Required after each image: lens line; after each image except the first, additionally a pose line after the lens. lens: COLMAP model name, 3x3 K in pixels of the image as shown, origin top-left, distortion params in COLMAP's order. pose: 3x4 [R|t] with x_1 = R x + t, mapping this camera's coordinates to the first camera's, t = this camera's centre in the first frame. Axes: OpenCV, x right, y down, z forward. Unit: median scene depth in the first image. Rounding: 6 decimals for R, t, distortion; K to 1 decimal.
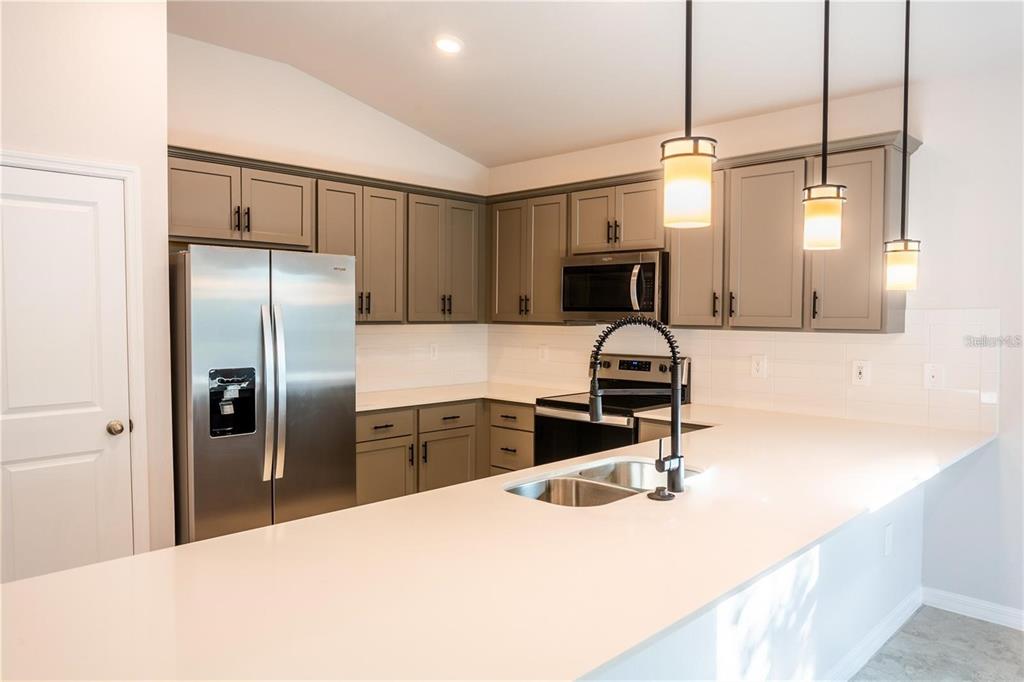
lens RADIAL K [[714.5, 0, 513.2], [0, 714.5, 325.1], [0, 0, 1]] dist [-0.002346, -0.001295]
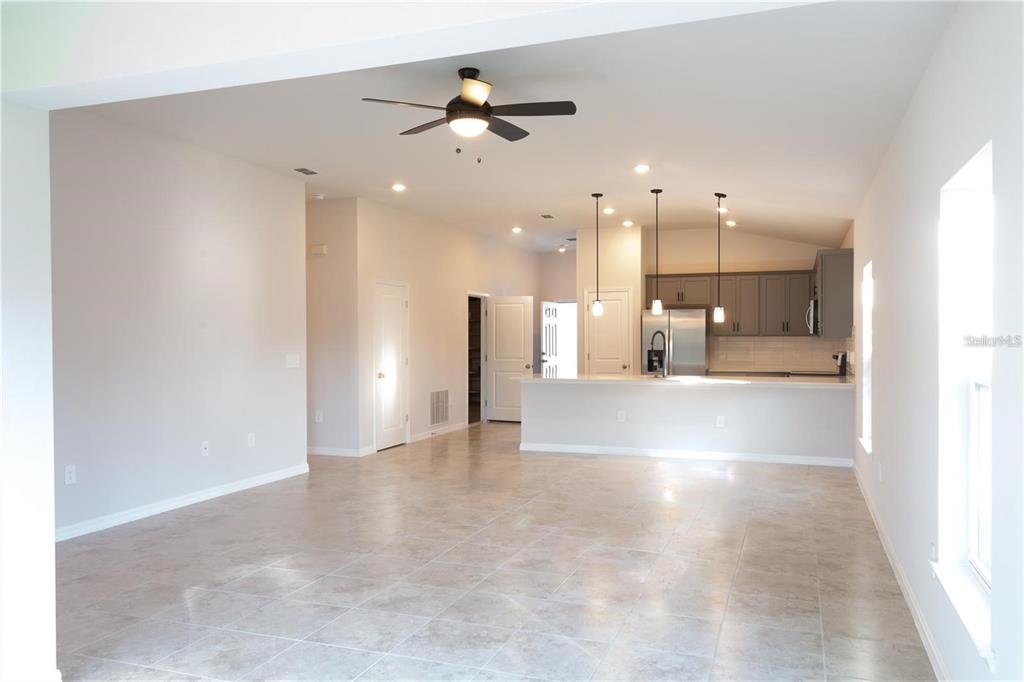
lens RADIAL K [[791.8, 0, 512.0], [0, 791.8, 341.0], [0, 0, 1]] dist [0.002398, 0.001041]
pose [[0.393803, 0.000210, -0.919195, 2.111053], [-0.012372, 0.999911, -0.005072, 0.040812], [0.919112, 0.013370, 0.393770, -0.752890]]
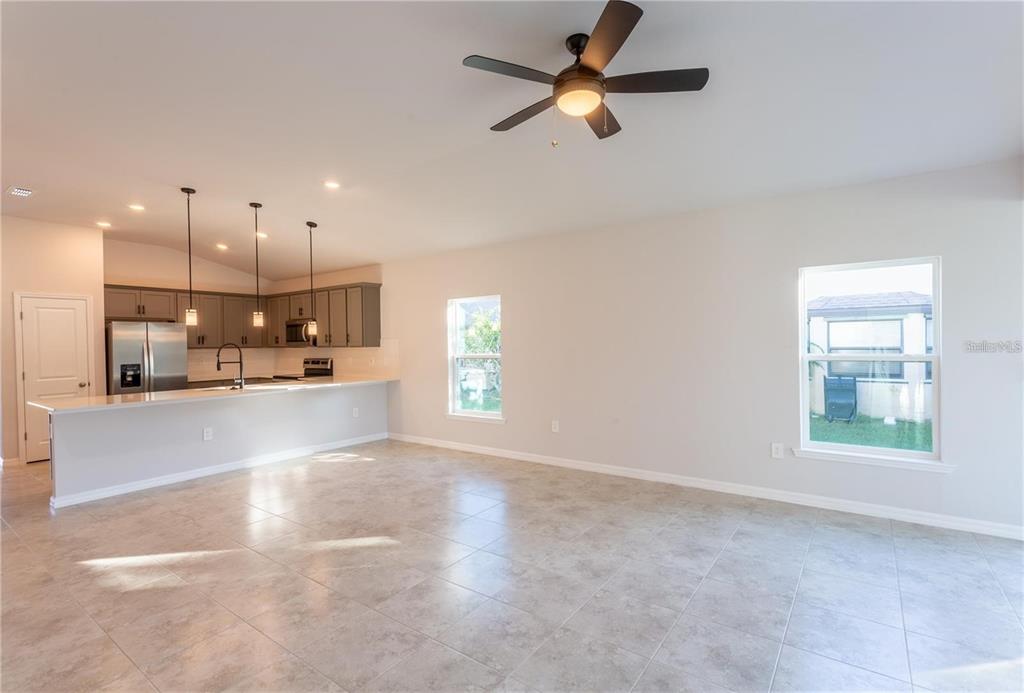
lens RADIAL K [[484.0, 0, 510.9], [0, 484.0, 347.1], [0, 0, 1]] dist [0.000534, 0.000004]
pose [[0.990819, -0.019979, 0.133709, 0.745700], [0.021434, 0.999726, -0.009449, 0.037957], [-0.133484, 0.012228, 0.990976, -0.975269]]
